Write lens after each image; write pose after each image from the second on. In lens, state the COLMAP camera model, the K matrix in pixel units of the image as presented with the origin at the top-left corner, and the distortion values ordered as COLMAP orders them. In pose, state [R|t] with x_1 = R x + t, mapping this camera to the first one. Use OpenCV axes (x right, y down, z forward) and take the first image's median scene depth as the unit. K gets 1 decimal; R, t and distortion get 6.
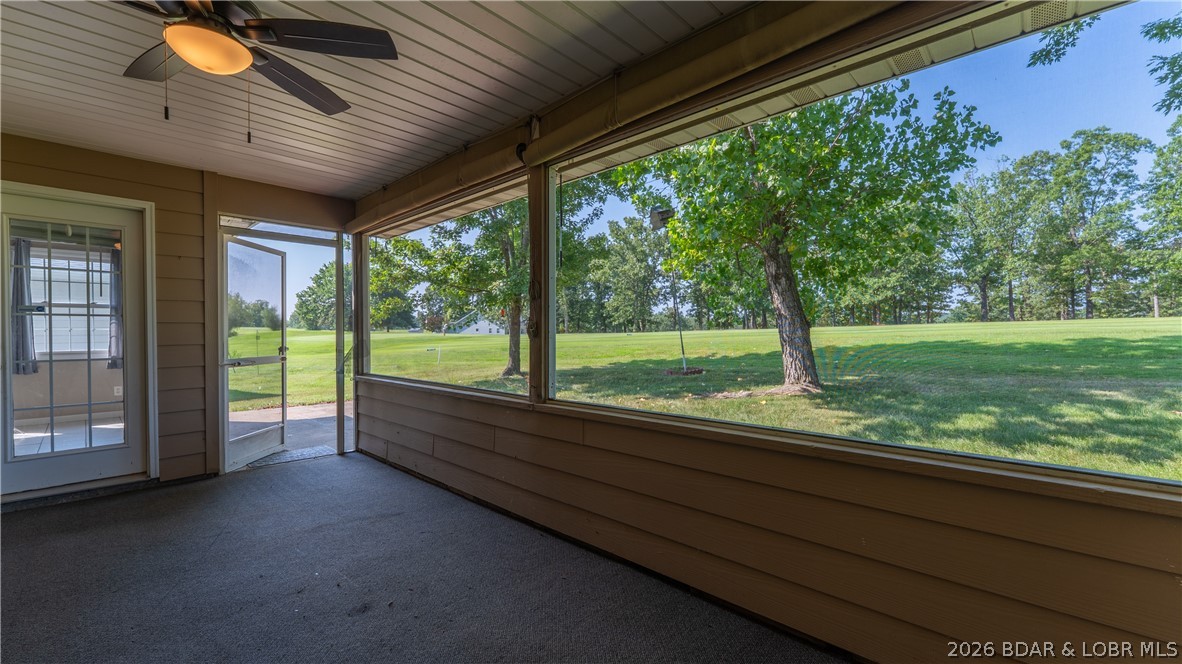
lens RADIAL K [[471.9, 0, 586.0], [0, 471.9, 337.0], [0, 0, 1]] dist [0.000761, 0.000105]
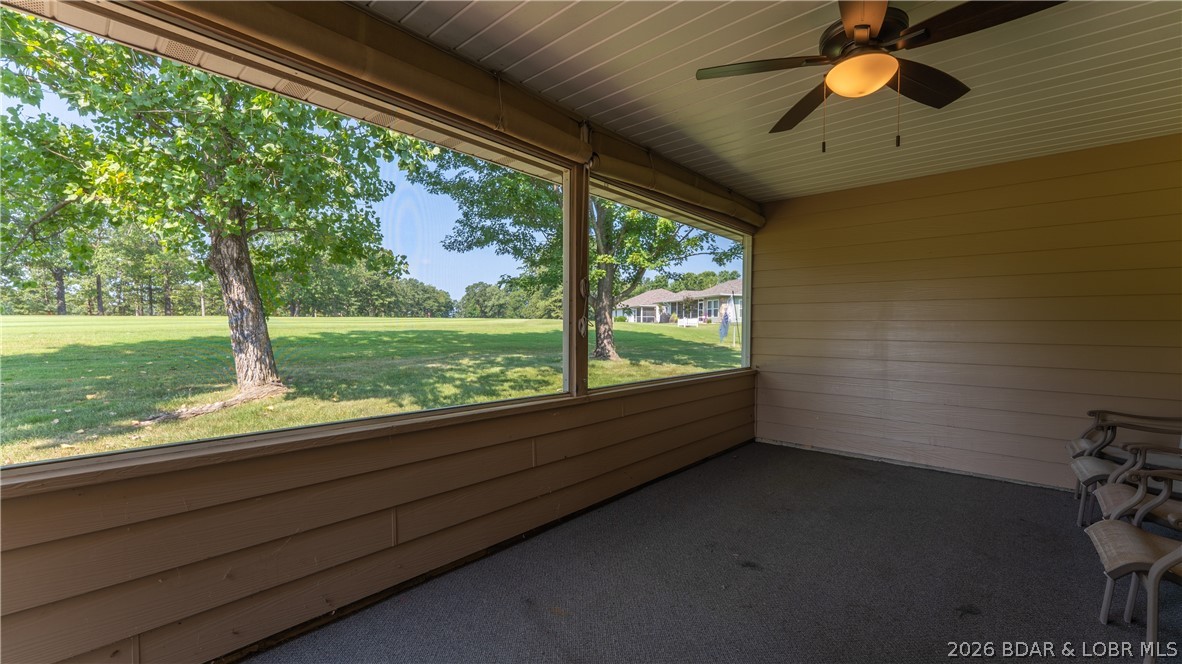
lens RADIAL K [[471.9, 0, 586.0], [0, 471.9, 337.0], [0, 0, 1]] dist [0.000761, 0.000105]
pose [[-0.026666, -0.014547, 0.999539, -0.231050], [0.003536, 0.999886, 0.014646, -0.001138], [-0.999638, 0.003925, -0.026612, 0.204307]]
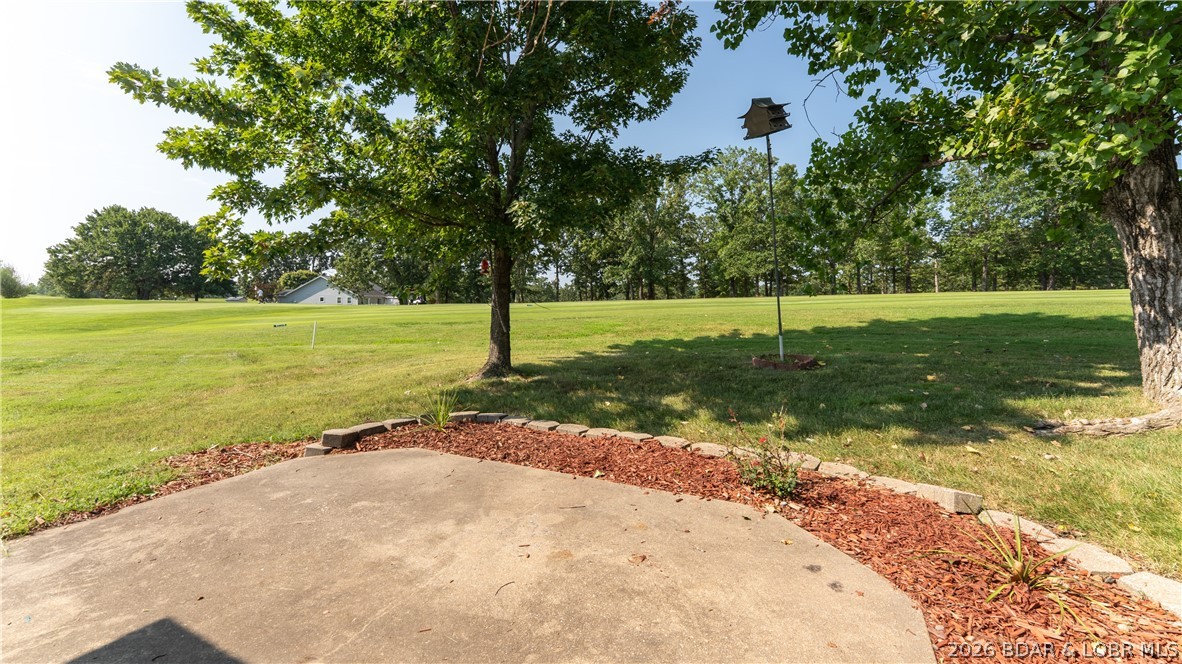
lens RADIAL K [[476.5, 0, 589.8], [0, 476.5, 309.8], [0, 0, 1]] dist [-0.000371, -0.000059]
pose [[0.956181, -0.000773, 0.292775, -0.183637], [-0.000553, 0.999990, 0.004446, -0.001094], [-0.292776, -0.004413, 0.956171, 0.341789]]
